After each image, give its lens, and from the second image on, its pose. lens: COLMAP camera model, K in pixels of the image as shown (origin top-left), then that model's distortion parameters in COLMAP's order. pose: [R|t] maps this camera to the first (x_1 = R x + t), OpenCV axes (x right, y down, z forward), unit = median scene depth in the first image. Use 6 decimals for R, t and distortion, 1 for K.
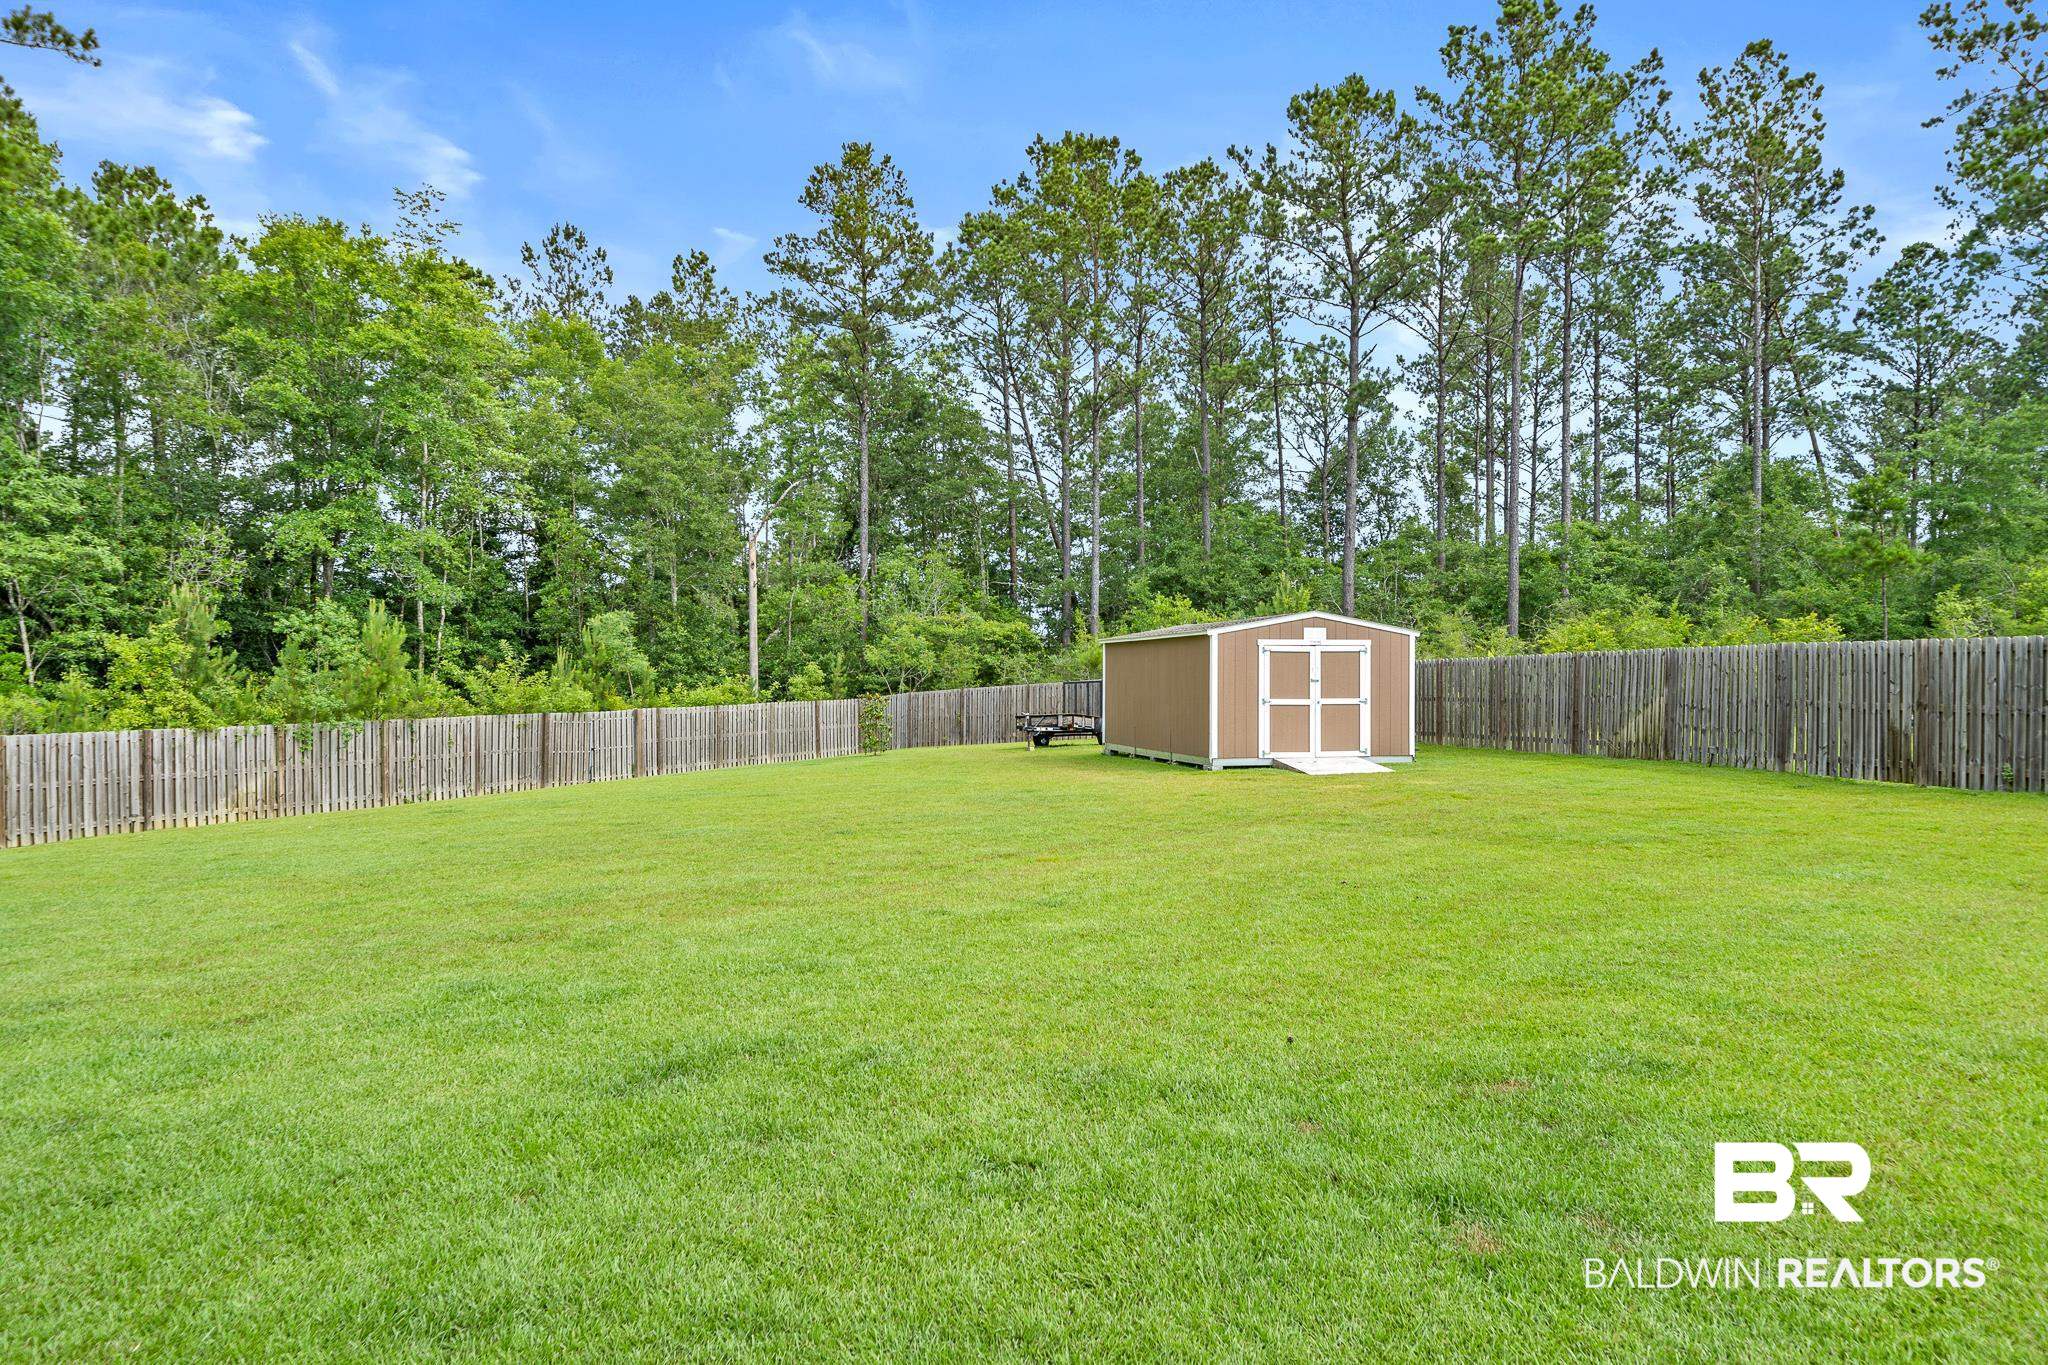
lens RADIAL K [[1375.8, 0, 1030.3], [0, 1375.8, 696.4], [0, 0, 1]] dist [0.002900, 0.001835]
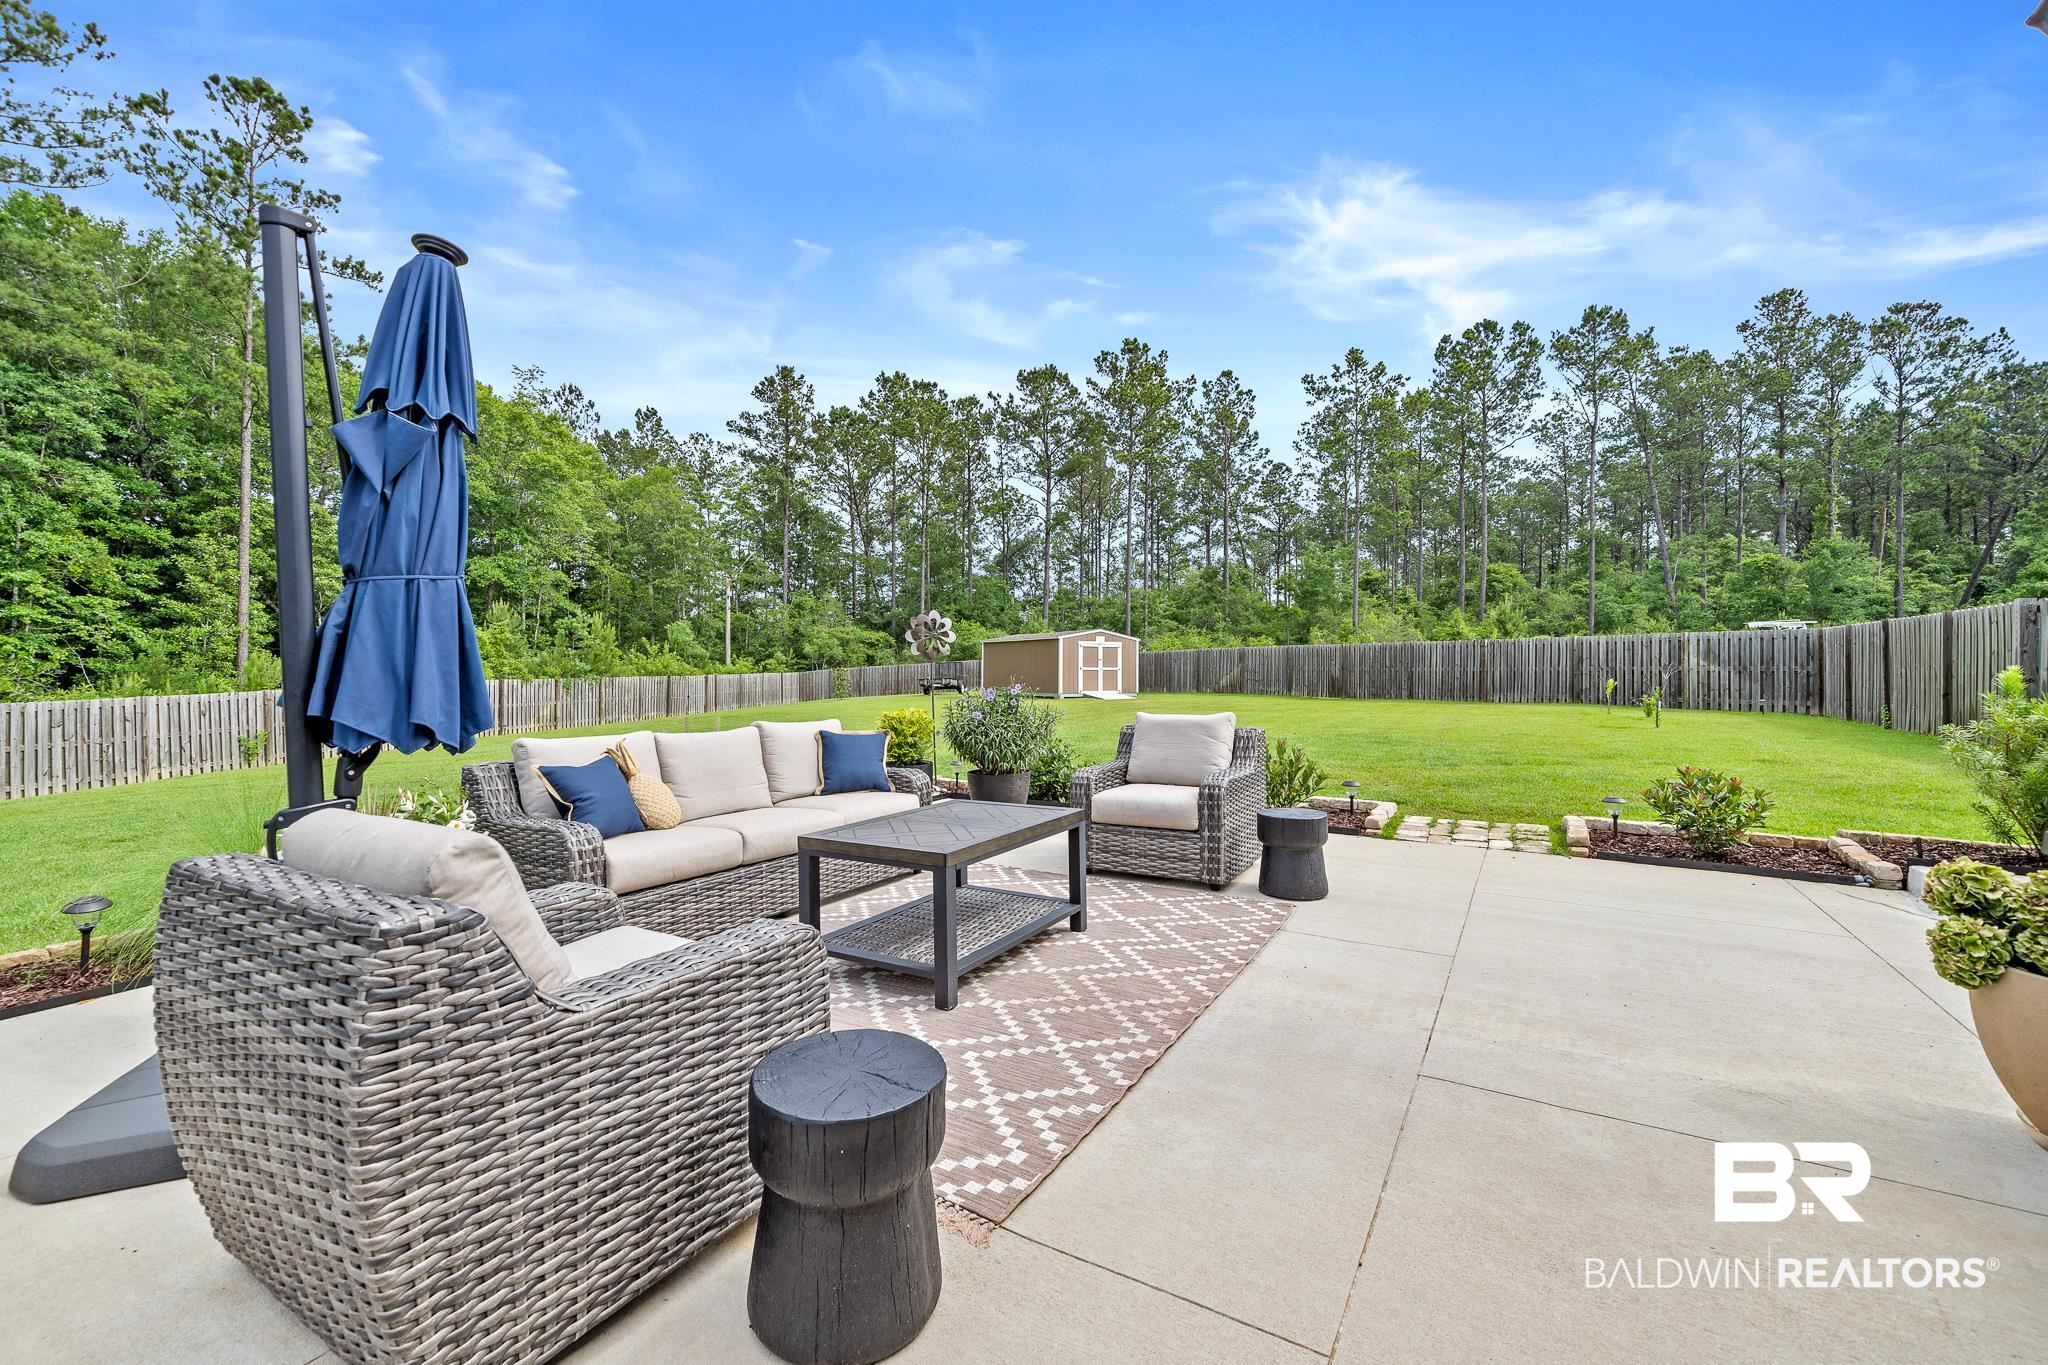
lens RADIAL K [[832.5, 0, 1020.8], [0, 832.5, 660.8], [0, 0, 1]] dist [-0.000929, -0.000205]
pose [[0.954463, 0.010667, 0.298139, -0.161554], [-0.003335, 0.999680, -0.025091, 0.012583], [-0.298311, 0.022954, 0.954193, -0.135584]]
